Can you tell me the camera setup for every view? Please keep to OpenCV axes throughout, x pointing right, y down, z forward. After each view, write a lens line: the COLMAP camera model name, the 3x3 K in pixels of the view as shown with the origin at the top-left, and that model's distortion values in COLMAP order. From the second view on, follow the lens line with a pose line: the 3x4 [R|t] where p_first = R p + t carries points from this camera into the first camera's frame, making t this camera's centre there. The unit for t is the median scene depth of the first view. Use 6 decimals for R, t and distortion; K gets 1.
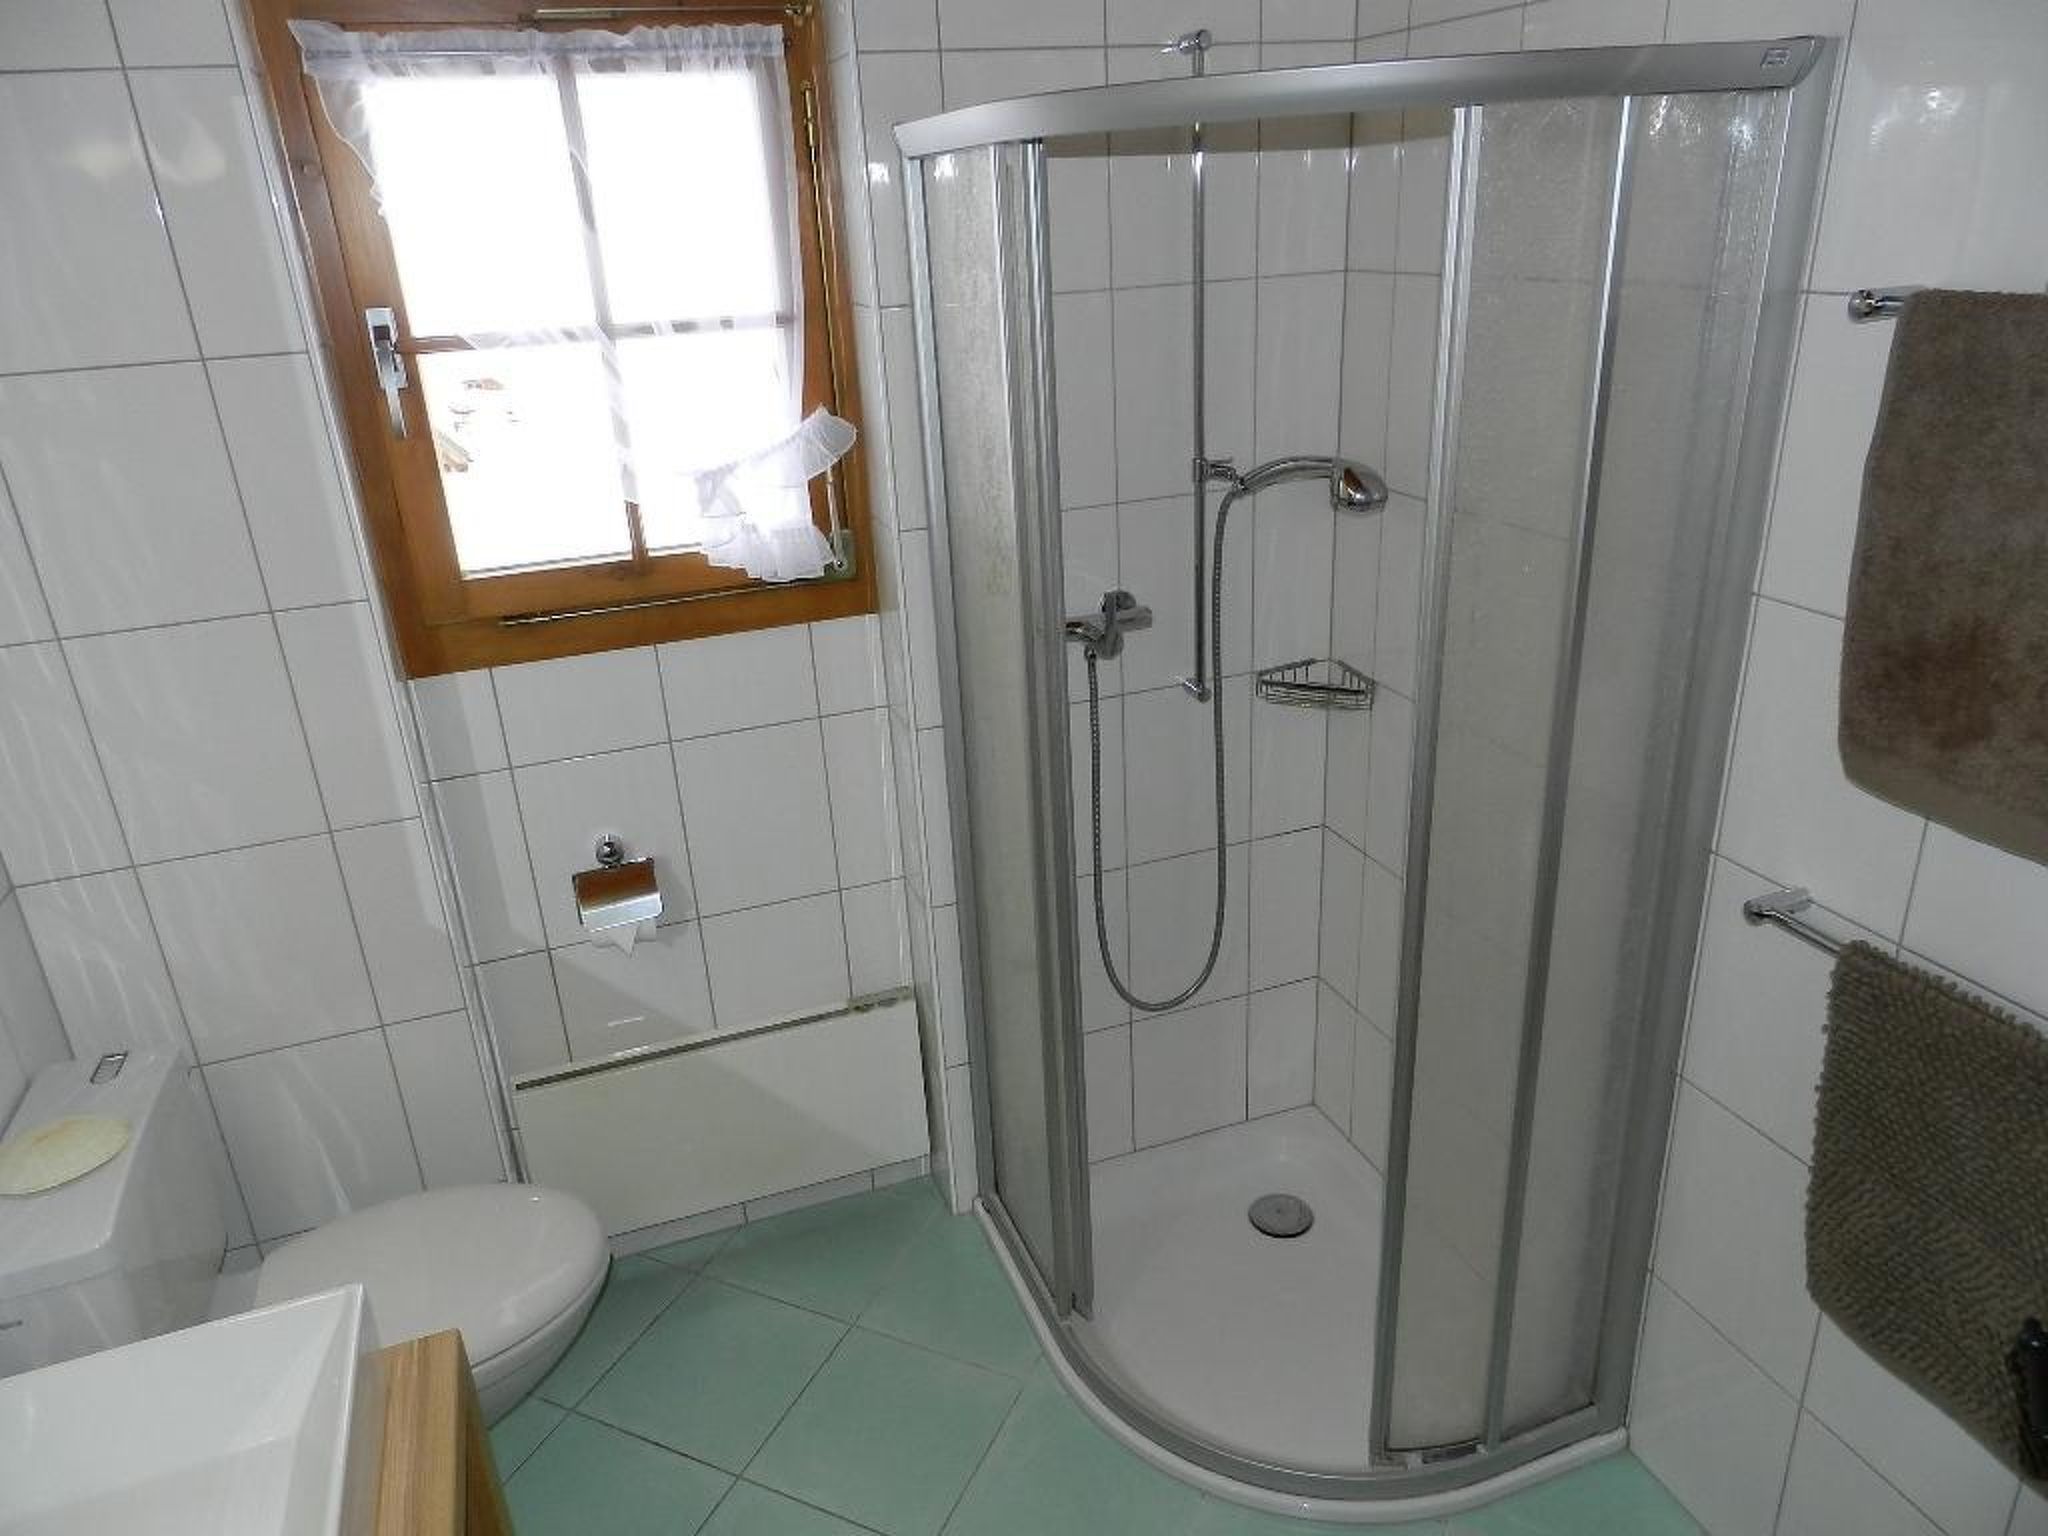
lens RADIAL K [[1383.1, 0, 1023.3], [0, 1383.1, 757.2], [0, 0, 1]] dist [0.008030, -0.002350]
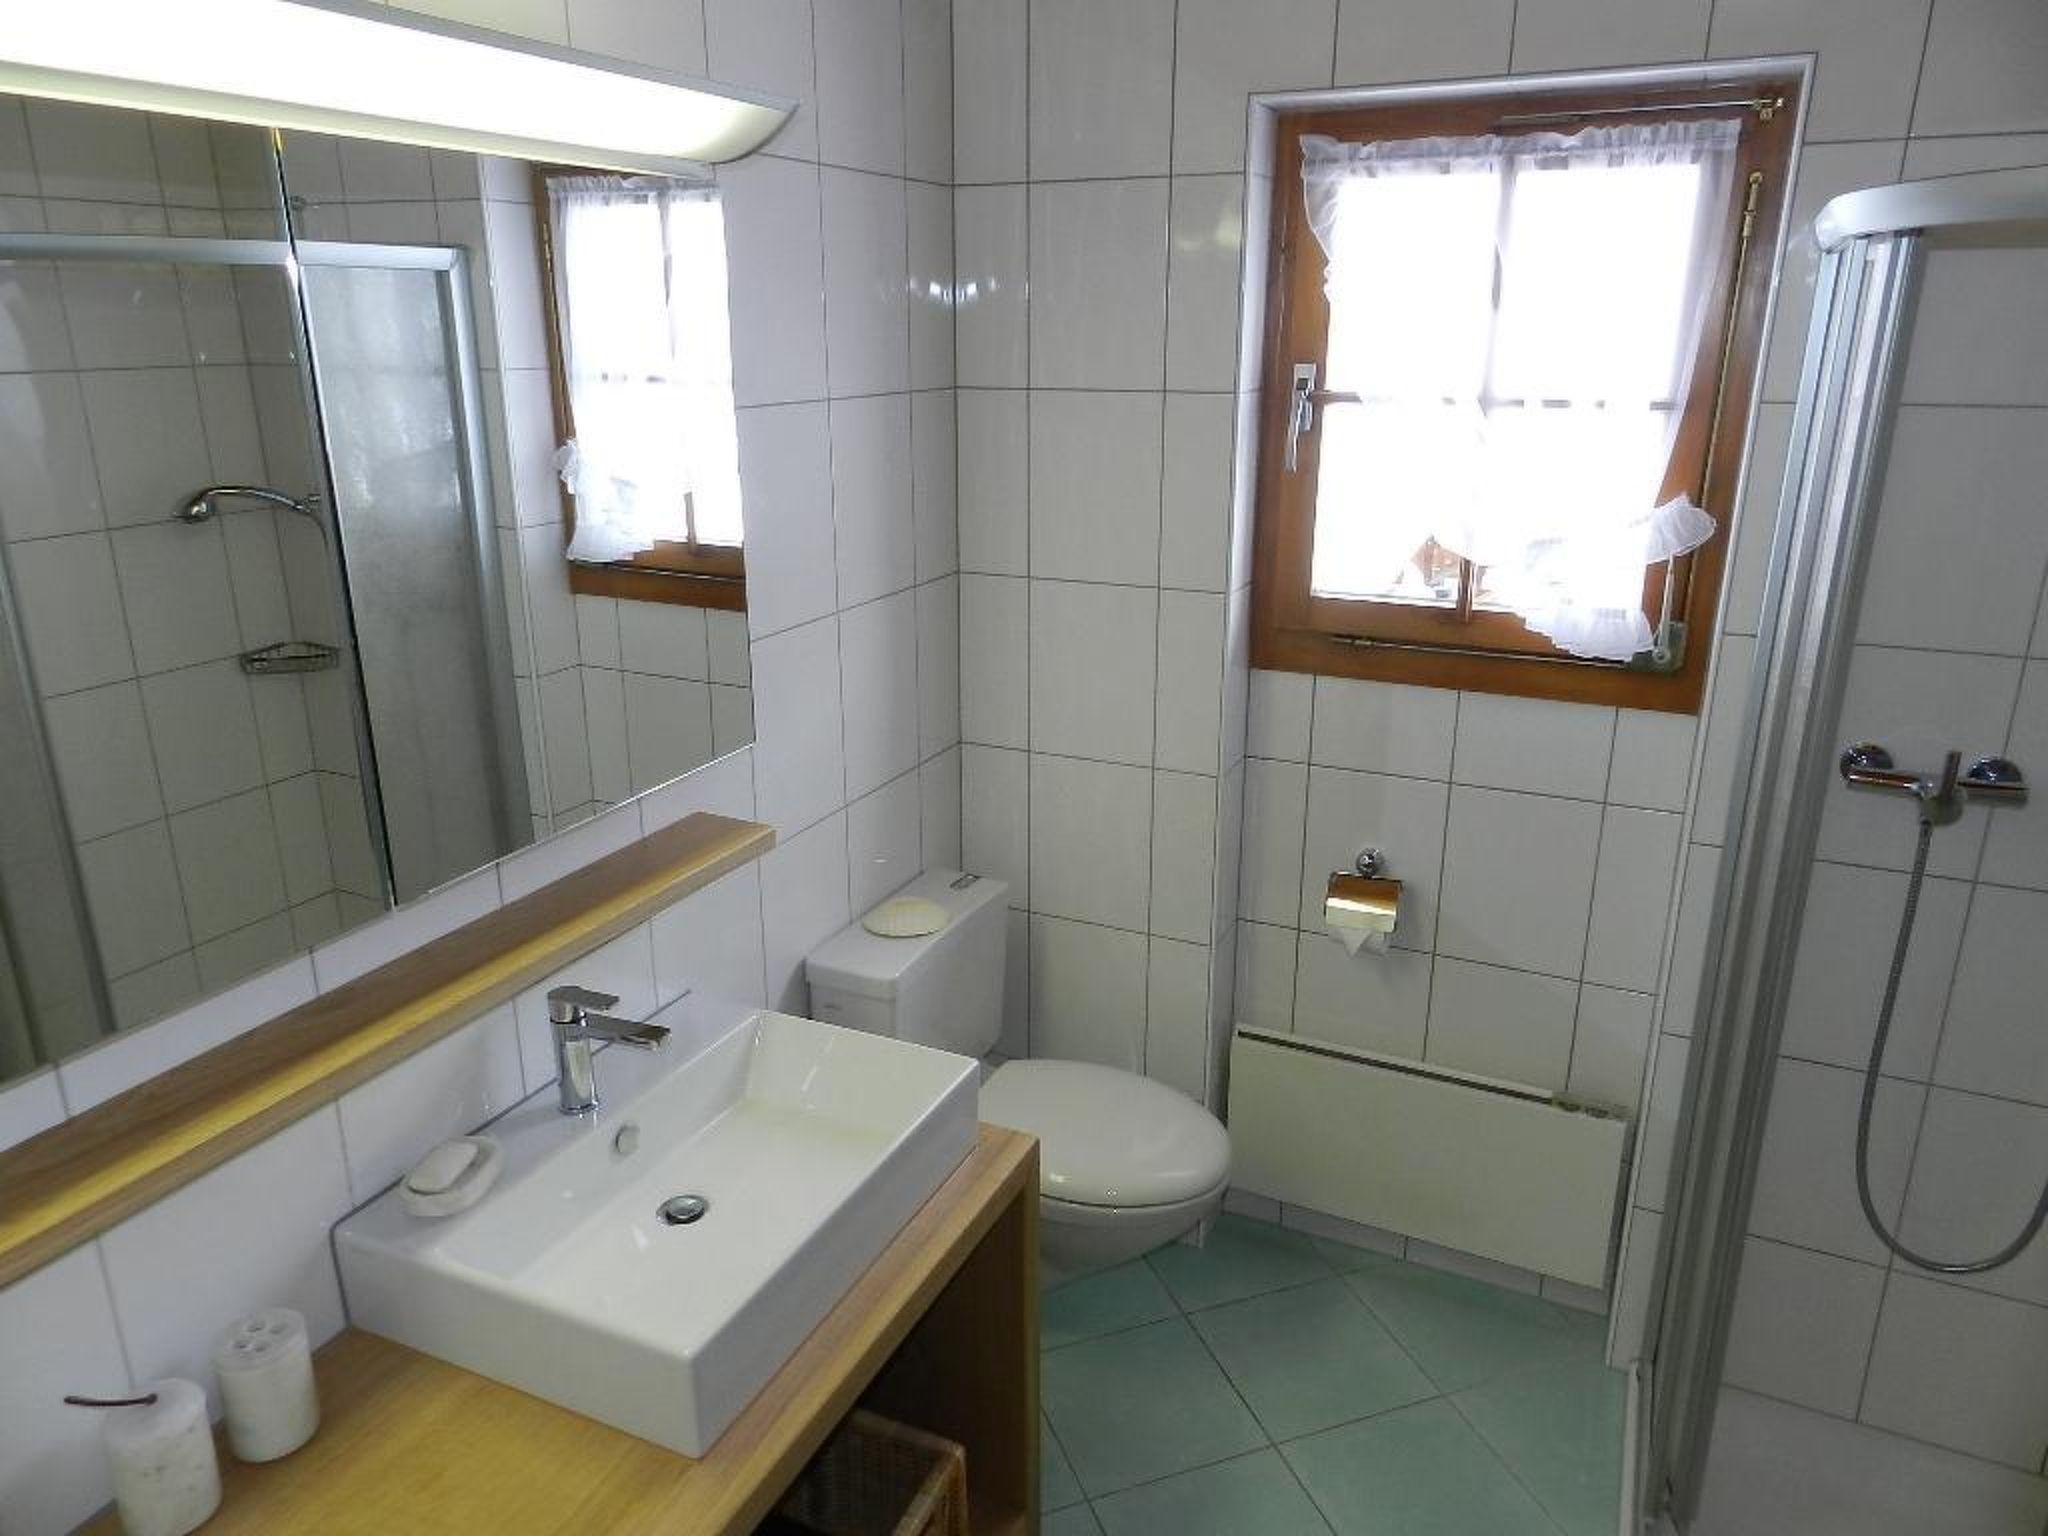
lens RADIAL K [[1383.1, 0, 1023.3], [0, 1383.1, 757.2], [0, 0, 1]] dist [0.008030, -0.002350]
pose [[0.699800, 0.262862, -0.664216, 0.235690], [-0.297221, 0.952670, 0.063873, -0.000261], [0.649569, 0.152721, 0.744807, -0.010016]]
